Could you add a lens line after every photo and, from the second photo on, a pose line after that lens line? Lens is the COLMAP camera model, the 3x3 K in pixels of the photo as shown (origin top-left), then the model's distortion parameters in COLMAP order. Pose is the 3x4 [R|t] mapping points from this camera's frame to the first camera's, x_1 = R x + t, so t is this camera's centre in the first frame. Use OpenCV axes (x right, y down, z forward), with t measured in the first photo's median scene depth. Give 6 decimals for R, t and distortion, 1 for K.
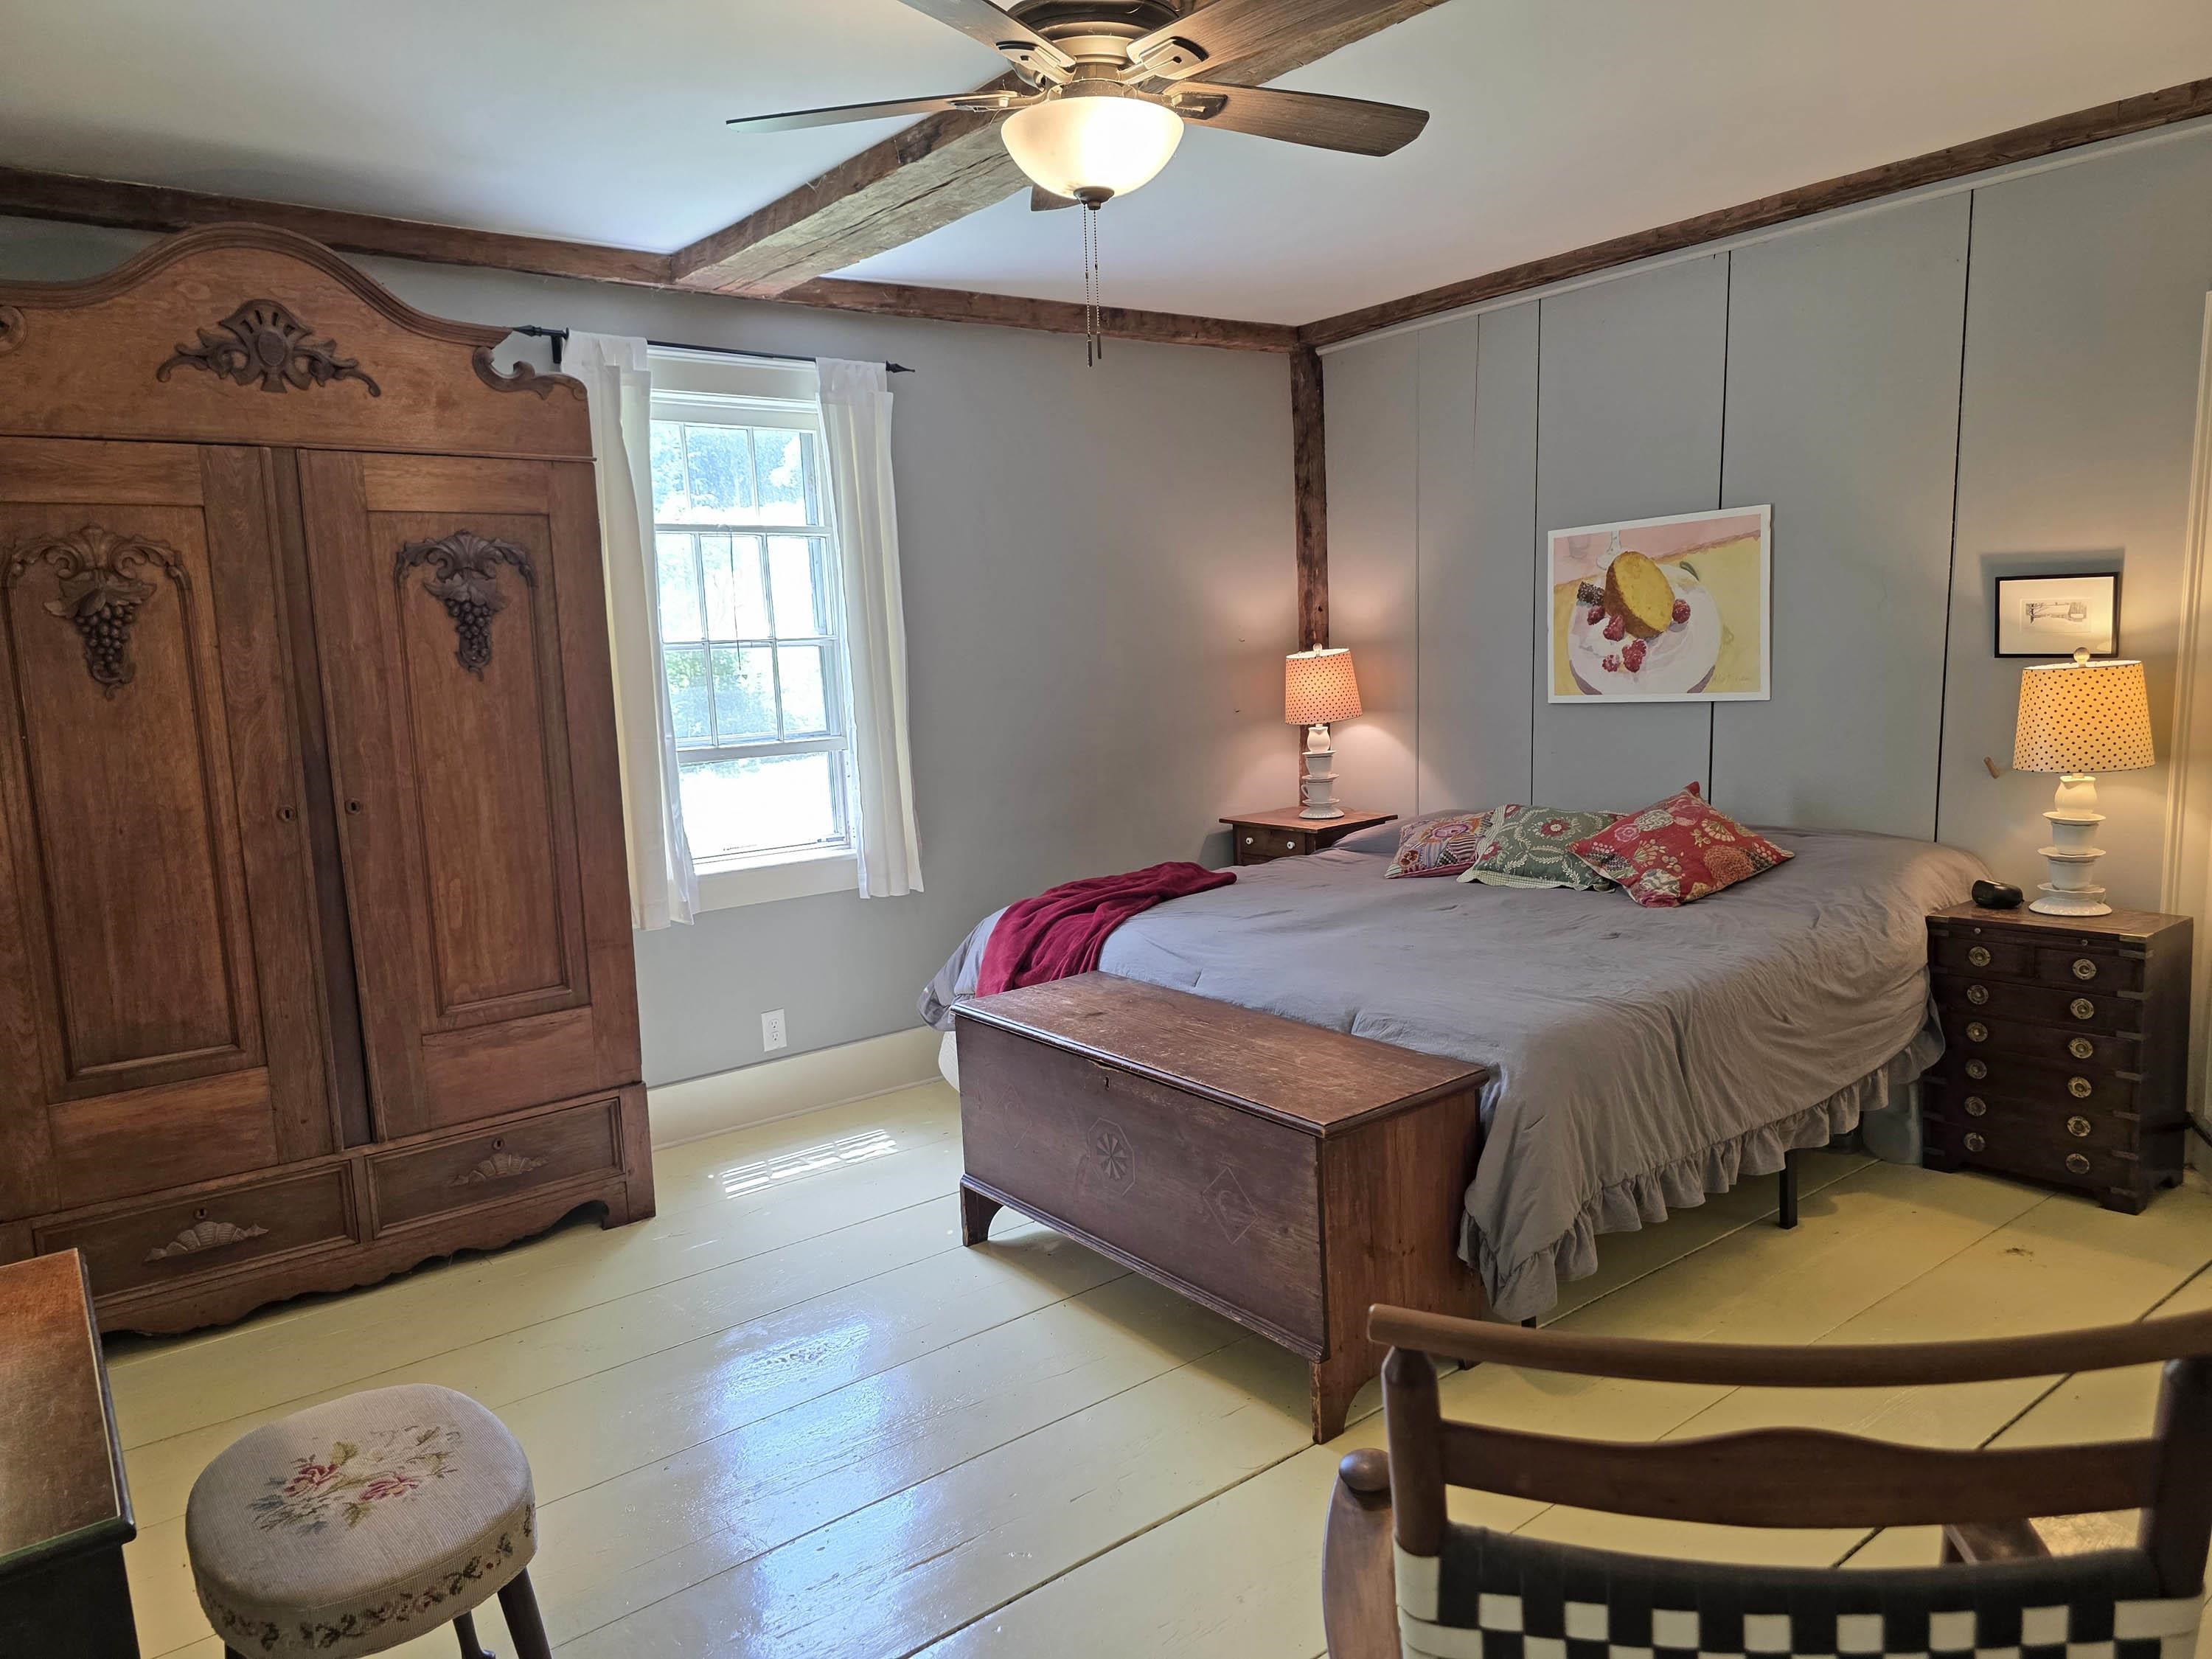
lens RADIAL K [[1442.9, 0, 1121.1], [0, 1442.9, 816.2], [0, 0, 1]] dist [0.040106, -0.041772]
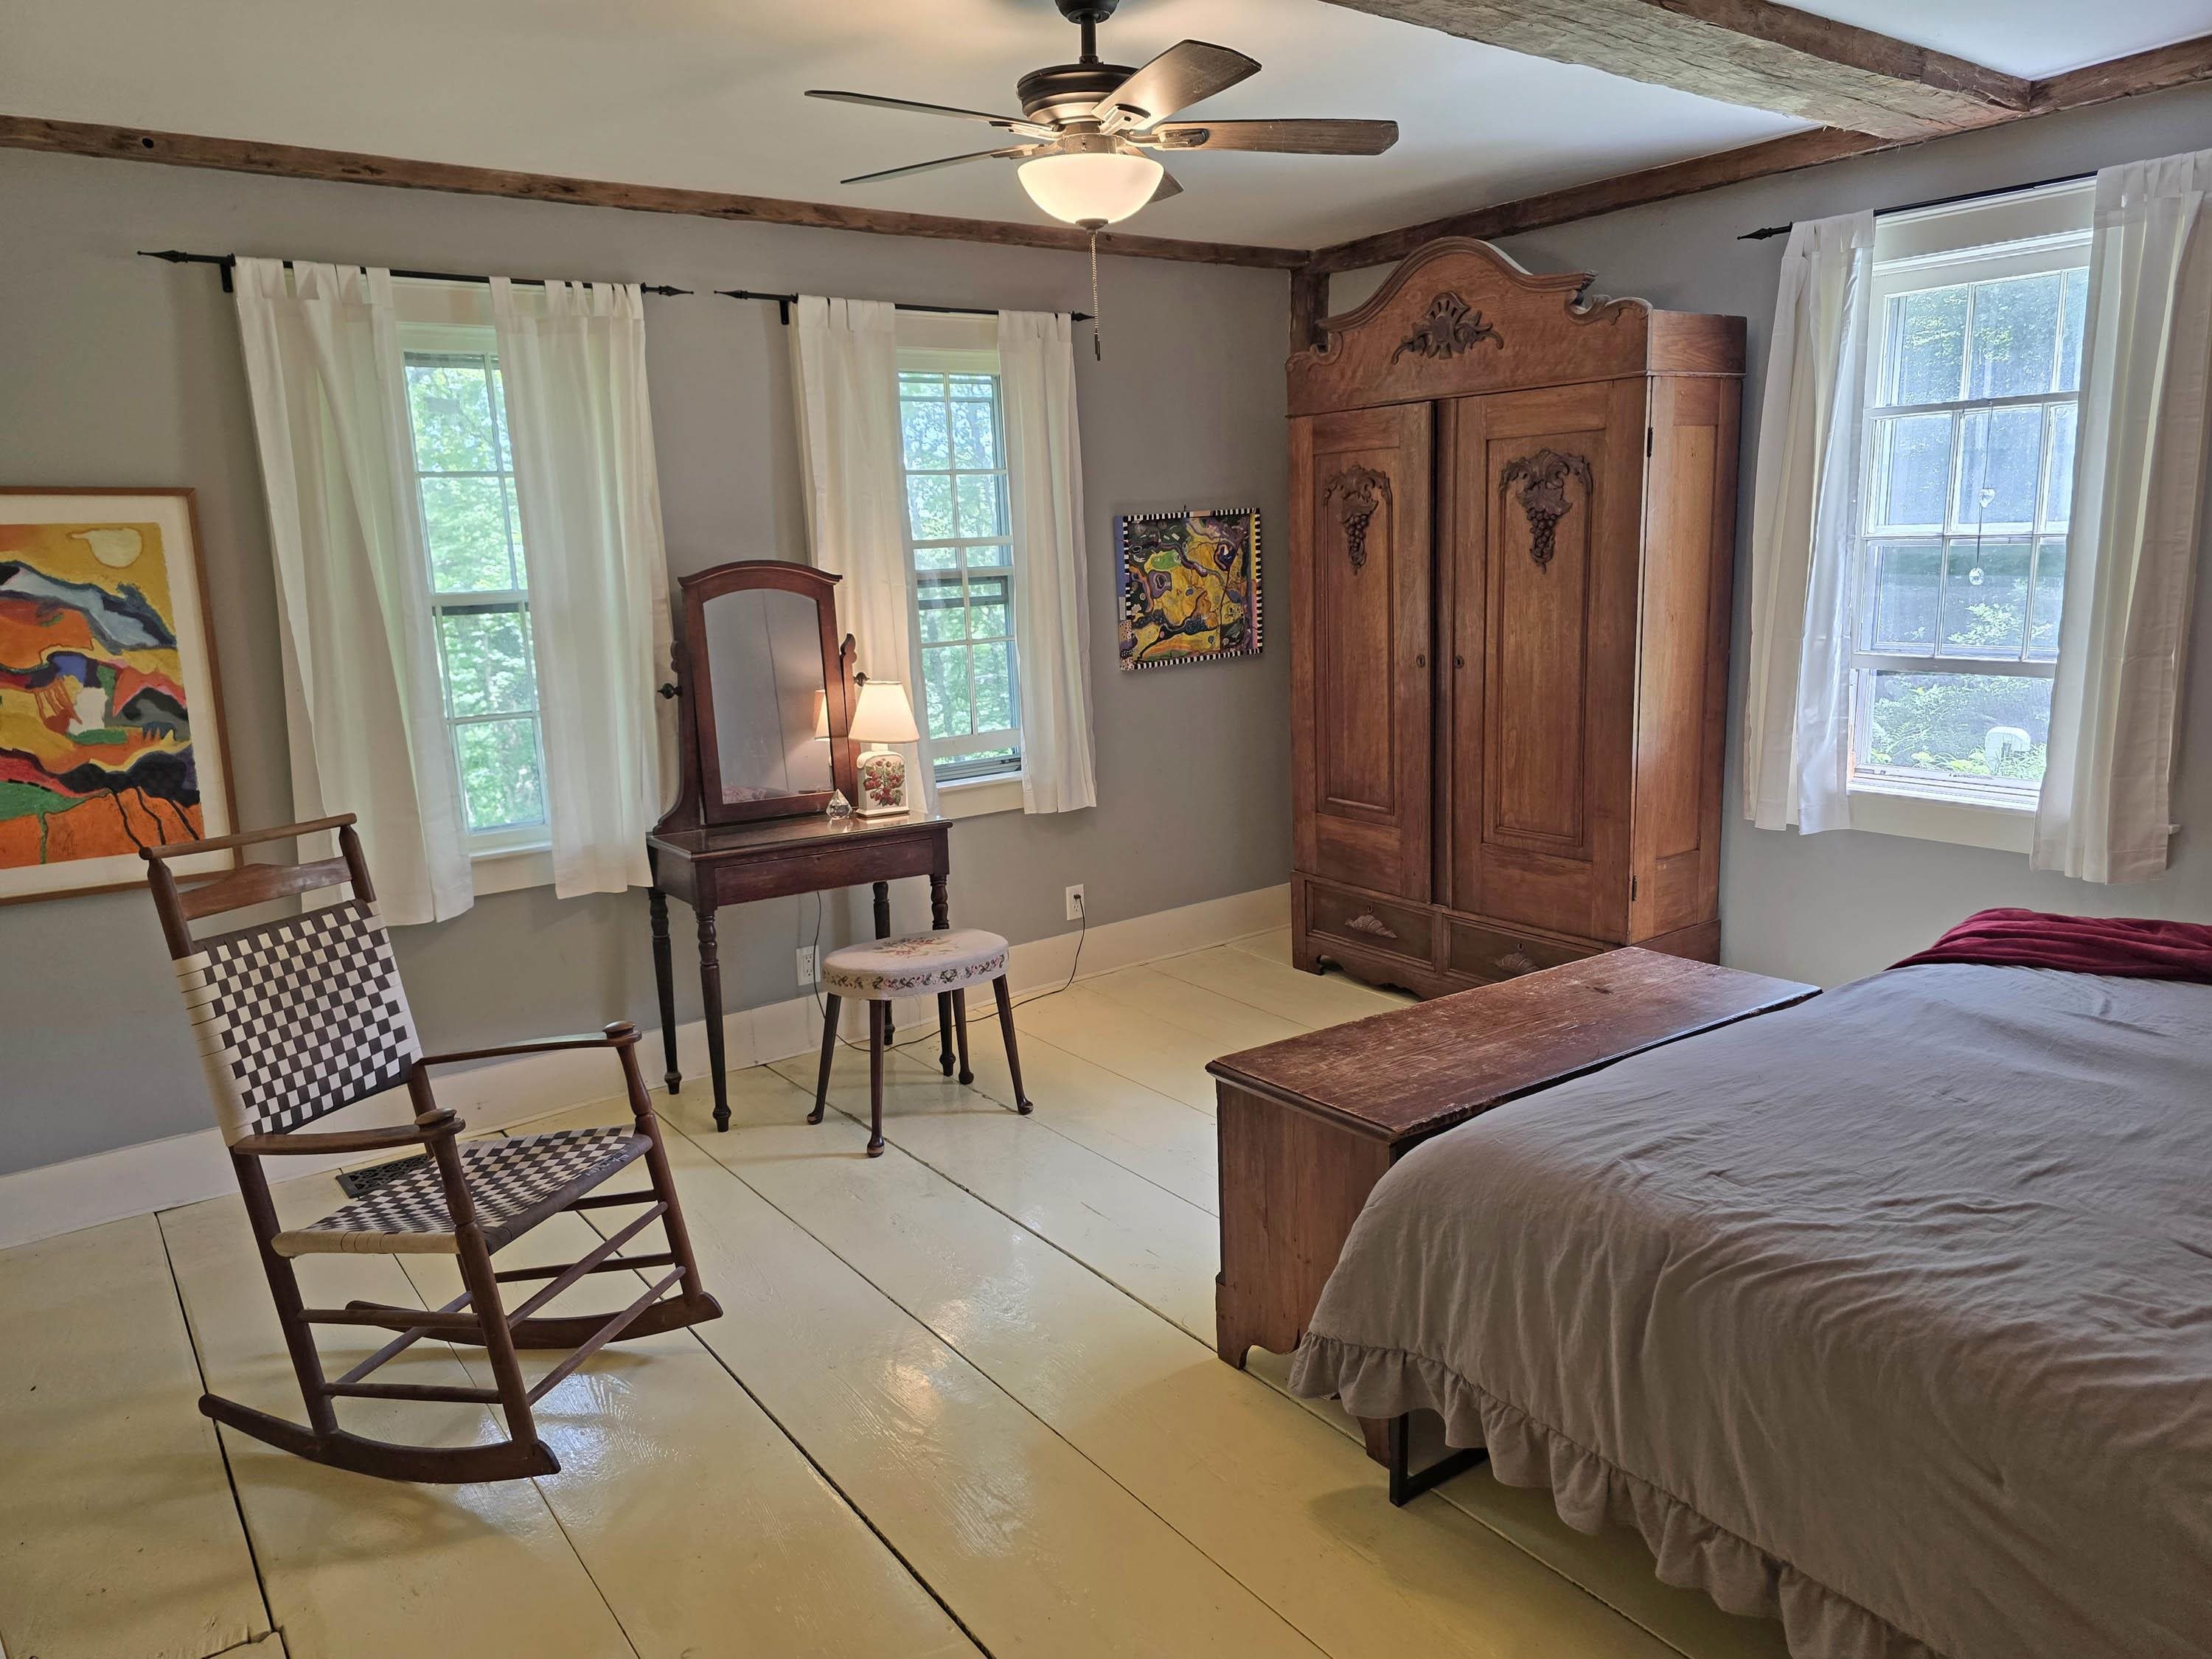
lens RADIAL K [[1503.7, 0, 1106.0], [0, 1503.7, 829.5], [0, 0, 1]] dist [0.009108, -0.040242]
pose [[-0.043630, 0.225007, -0.973380, 0.741901], [-0.098035, 0.968641, 0.228306, -0.119503], [0.994226, 0.105386, -0.020203, 0.593717]]
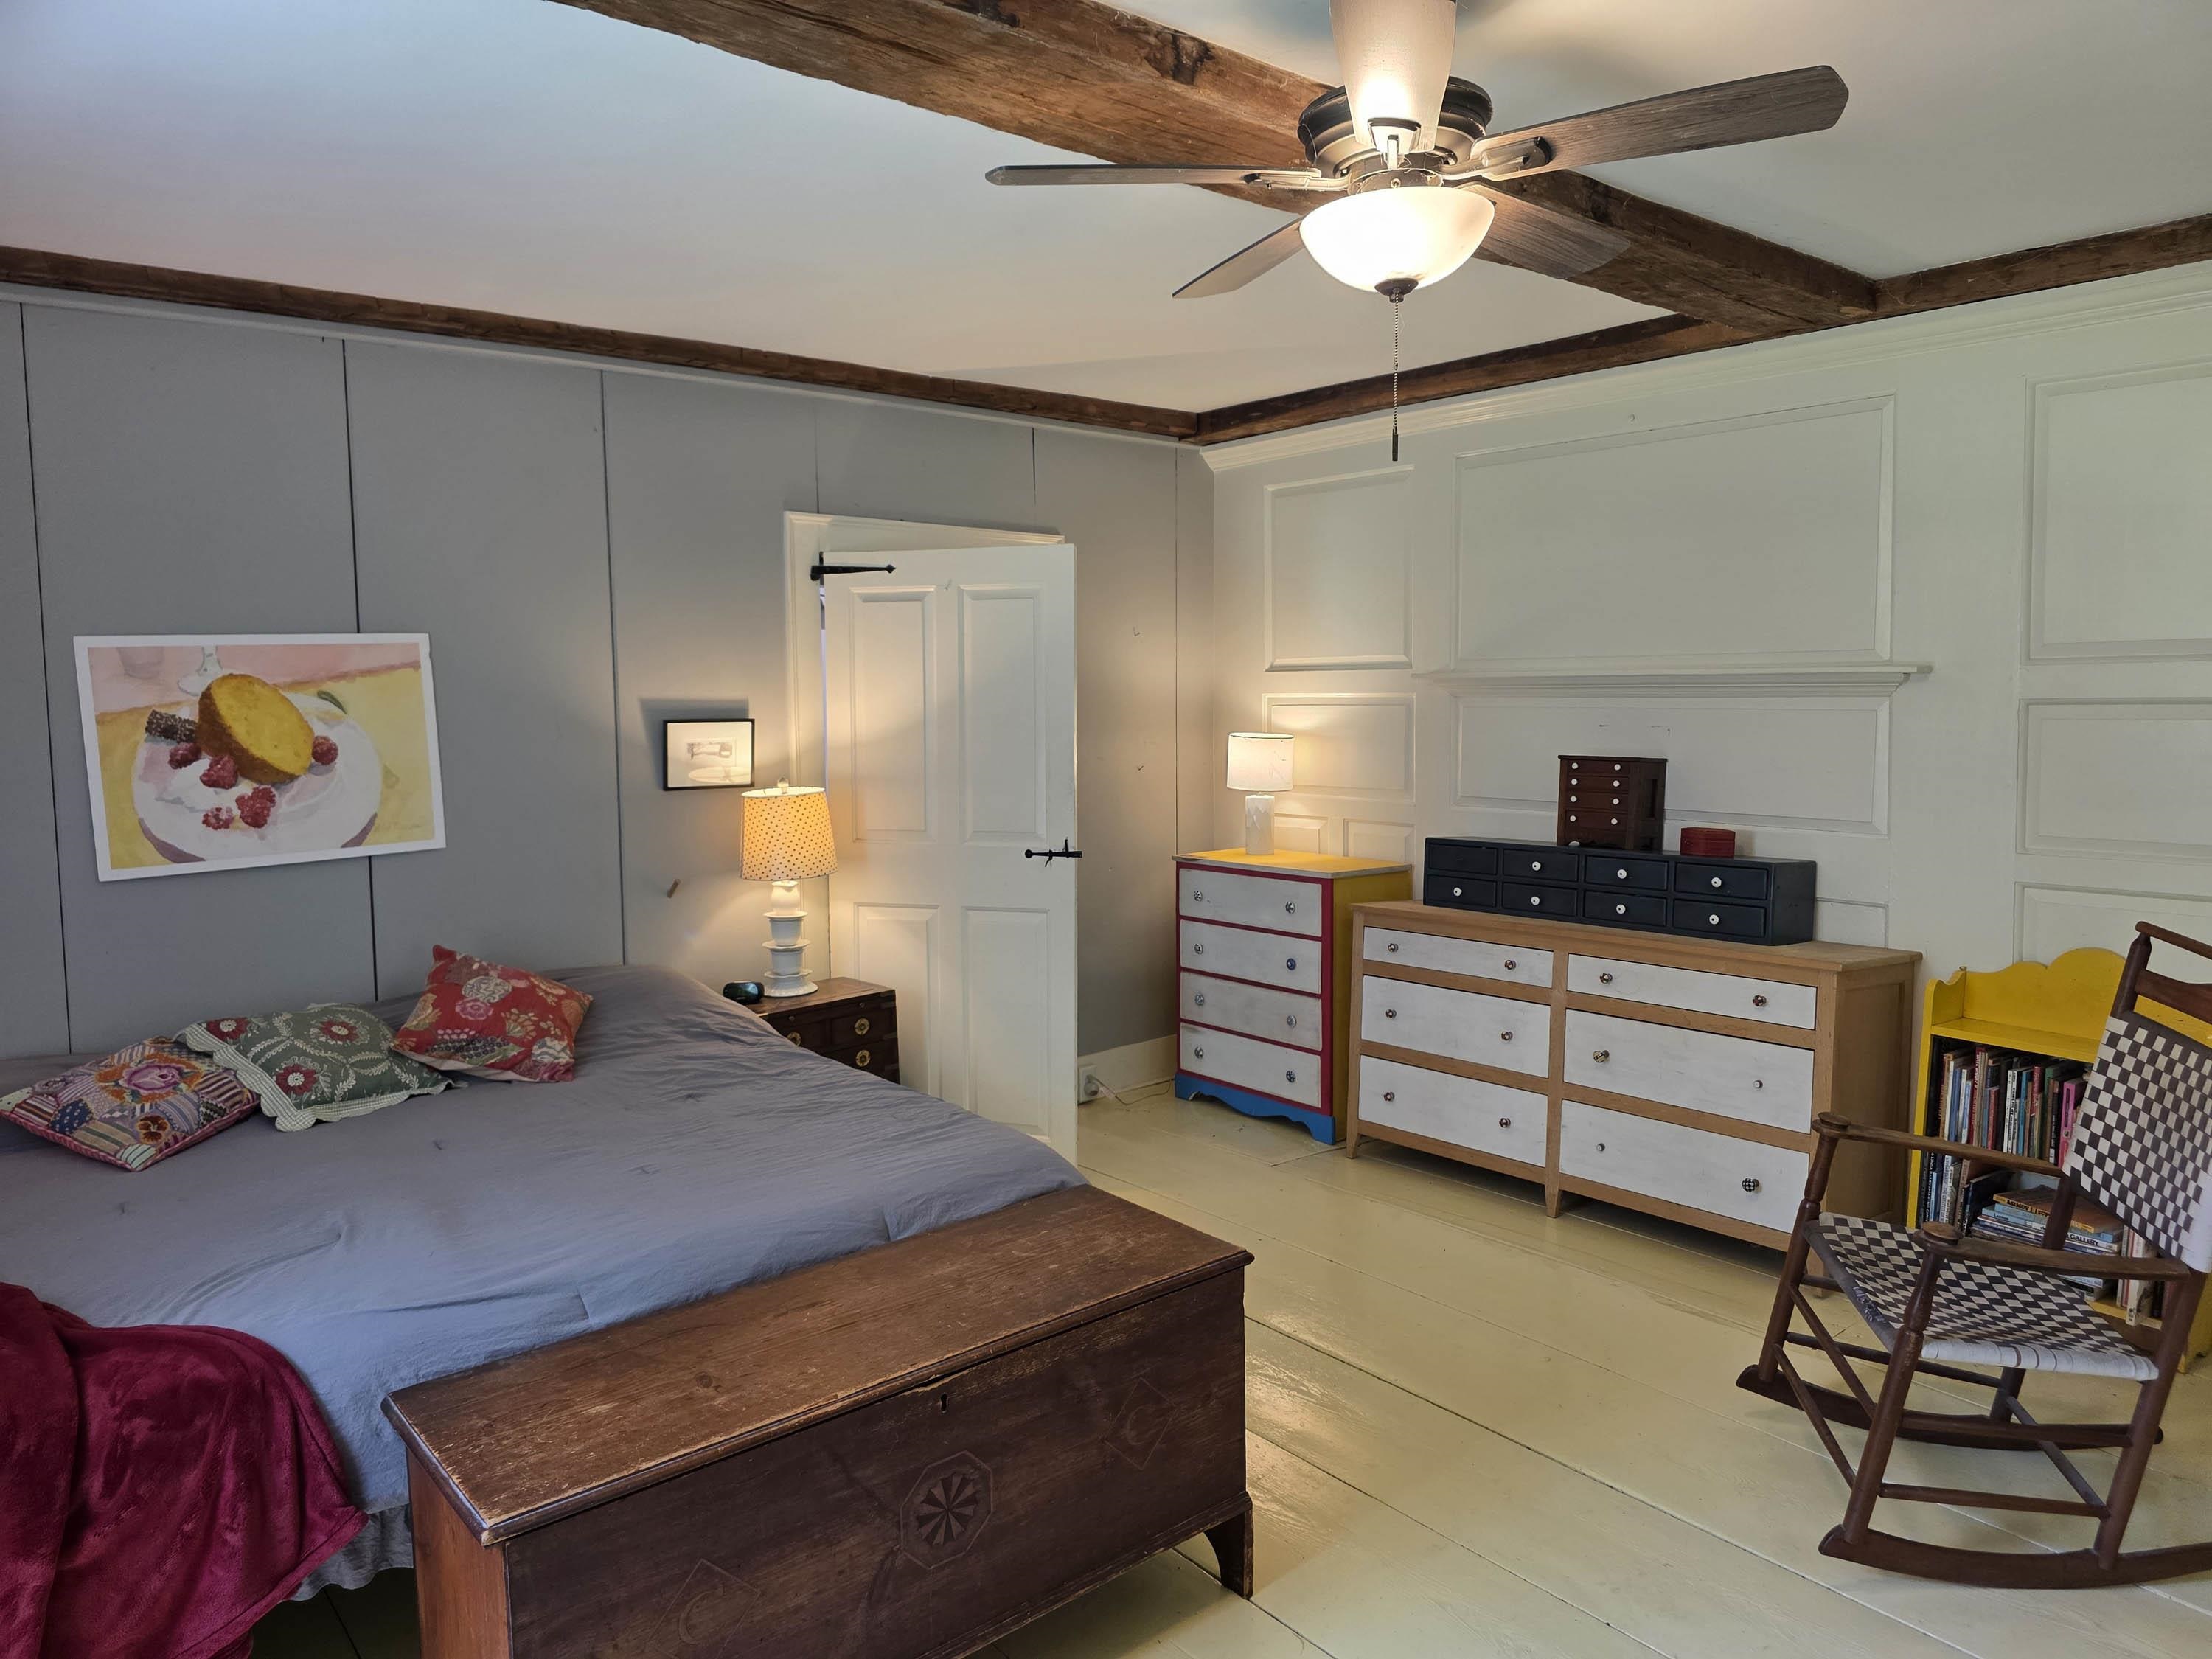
lens RADIAL K [[1442.9, 0, 1121.1], [0, 1442.9, 816.2], [0, 0, 1]] dist [0.040106, -0.041772]
pose [[-0.017769, -0.039336, 0.999068, -0.530704], [0.149875, 0.987831, 0.041560, -0.083757], [-0.988545, 0.150474, -0.011658, 0.672126]]
